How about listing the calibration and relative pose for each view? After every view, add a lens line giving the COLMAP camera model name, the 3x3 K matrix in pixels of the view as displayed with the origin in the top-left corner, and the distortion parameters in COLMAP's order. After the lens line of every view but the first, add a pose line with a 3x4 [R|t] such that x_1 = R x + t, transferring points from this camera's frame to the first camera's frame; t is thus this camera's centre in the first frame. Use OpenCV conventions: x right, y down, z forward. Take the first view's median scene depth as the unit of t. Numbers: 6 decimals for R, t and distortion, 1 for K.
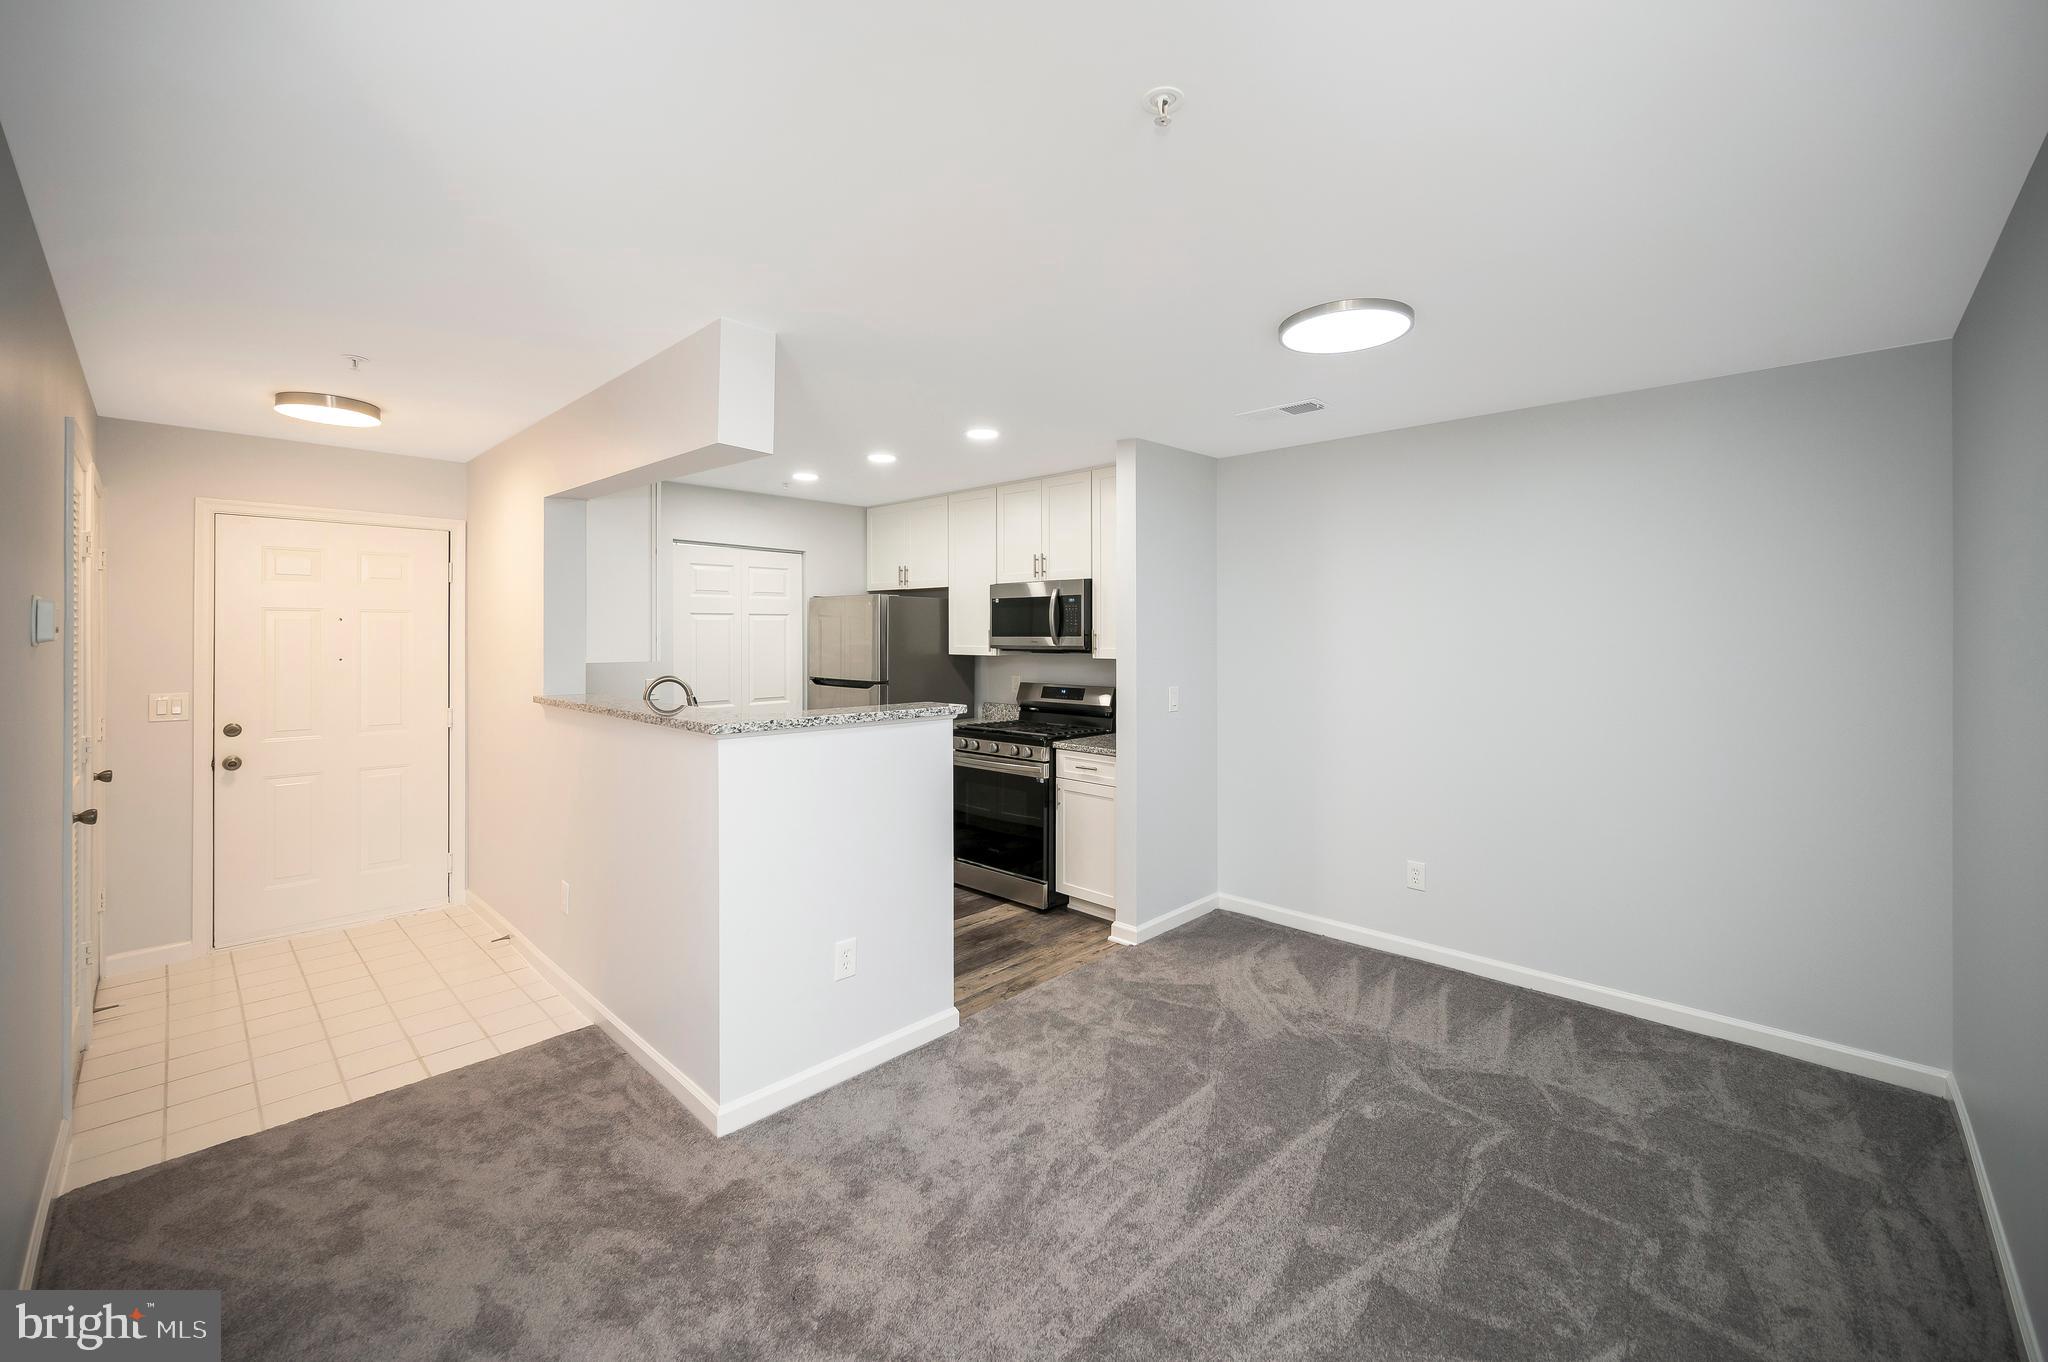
lens RADIAL K [[826.6, 0, 1071.4], [0, 826.6, 629.2], [0, 0, 1]] dist [-0.004187, -0.000326]
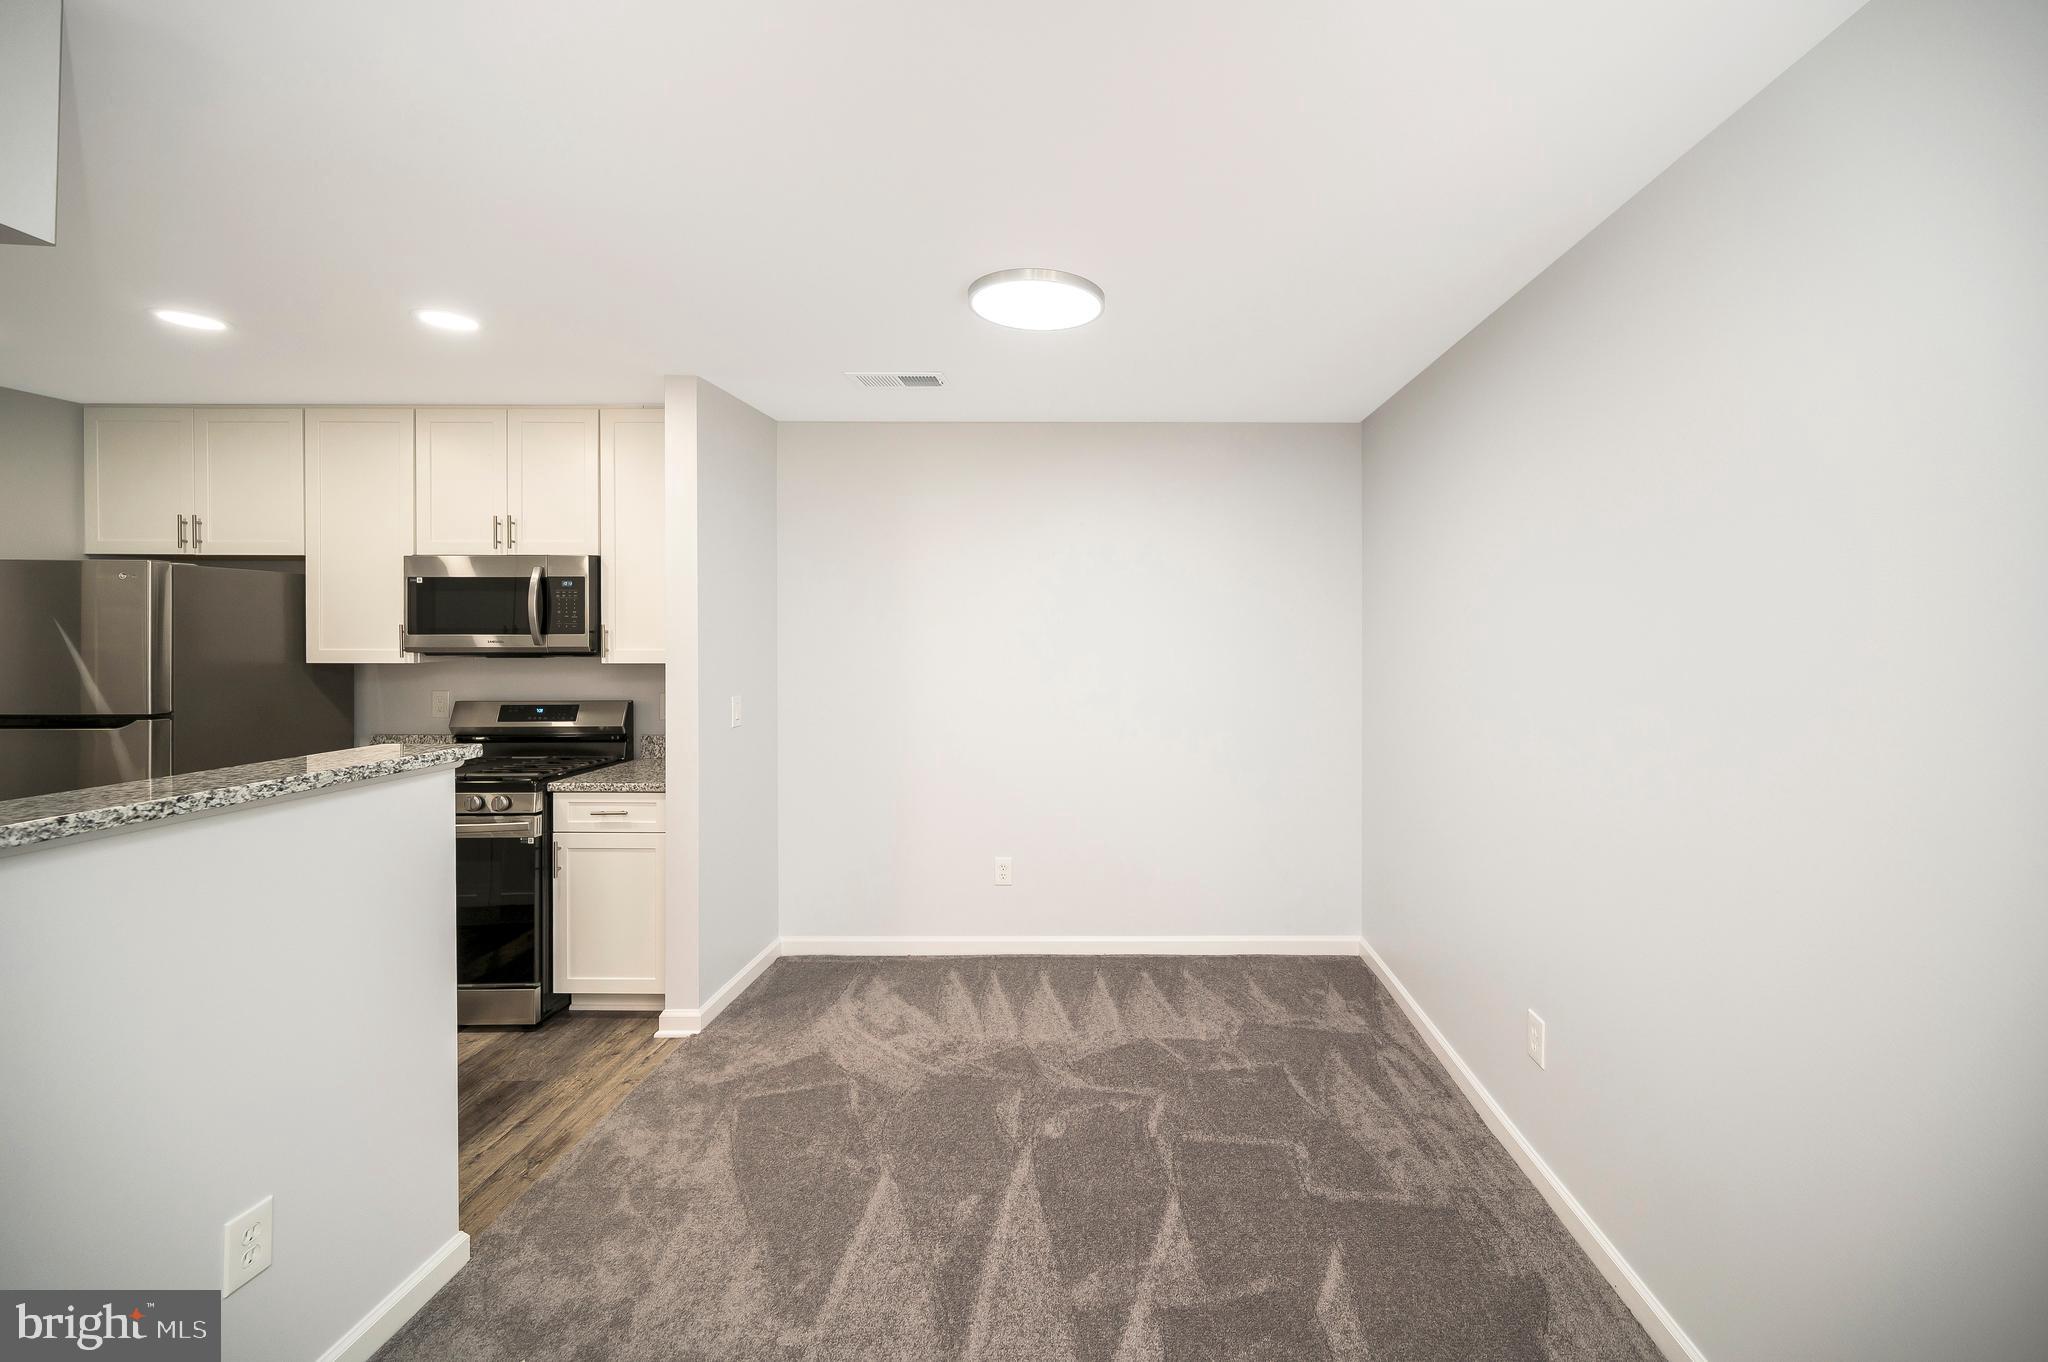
lens RADIAL K [[826.6, 0, 1126.1], [0, 826.6, 626.8], [0, 0, 1]] dist [-0.004187, -0.000326]
pose [[0.736806, 0.001112, 0.676103, -0.168232], [-0.003057, 0.999994, 0.001686, 0.000022], [-0.676097, -0.003309, 0.736805, 0.182012]]
